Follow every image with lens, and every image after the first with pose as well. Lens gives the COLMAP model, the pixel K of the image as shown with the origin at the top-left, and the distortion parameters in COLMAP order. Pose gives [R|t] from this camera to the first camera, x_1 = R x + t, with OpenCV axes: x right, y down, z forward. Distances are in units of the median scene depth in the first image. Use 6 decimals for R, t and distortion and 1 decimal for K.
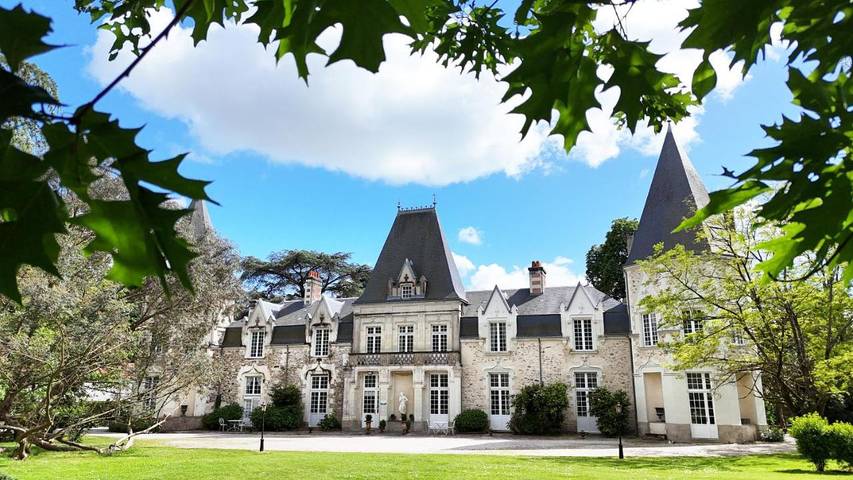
lens RADIAL K [[624.2, 0, 427.8], [0, 624.2, 235.1], [0, 0, 1]] dist [0.031762, -0.007702]
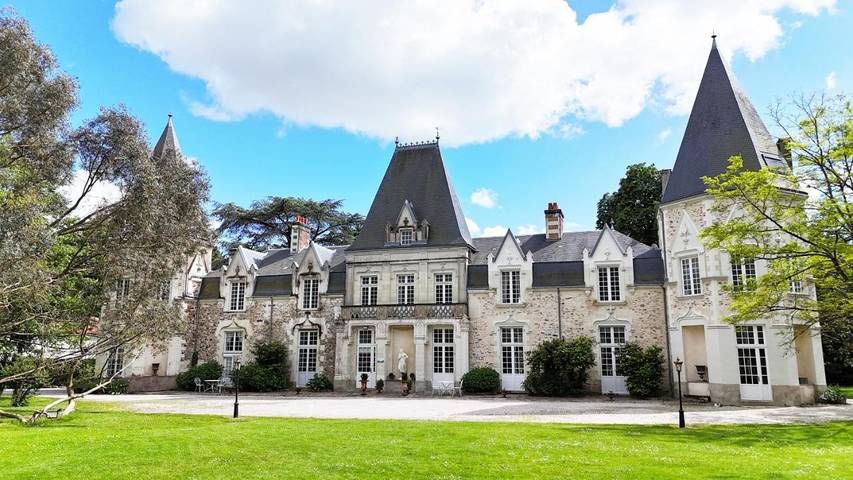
lens RADIAL K [[624.2, 0, 427.6], [0, 624.2, 243.4], [0, 0, 1]] dist [0.031762, -0.007702]
pose [[0.999893, 0.002474, 0.014384, -0.017478], [-0.003526, 0.997282, 0.073592, 0.037159], [-0.014163, -0.073634, 0.997185, 0.128533]]
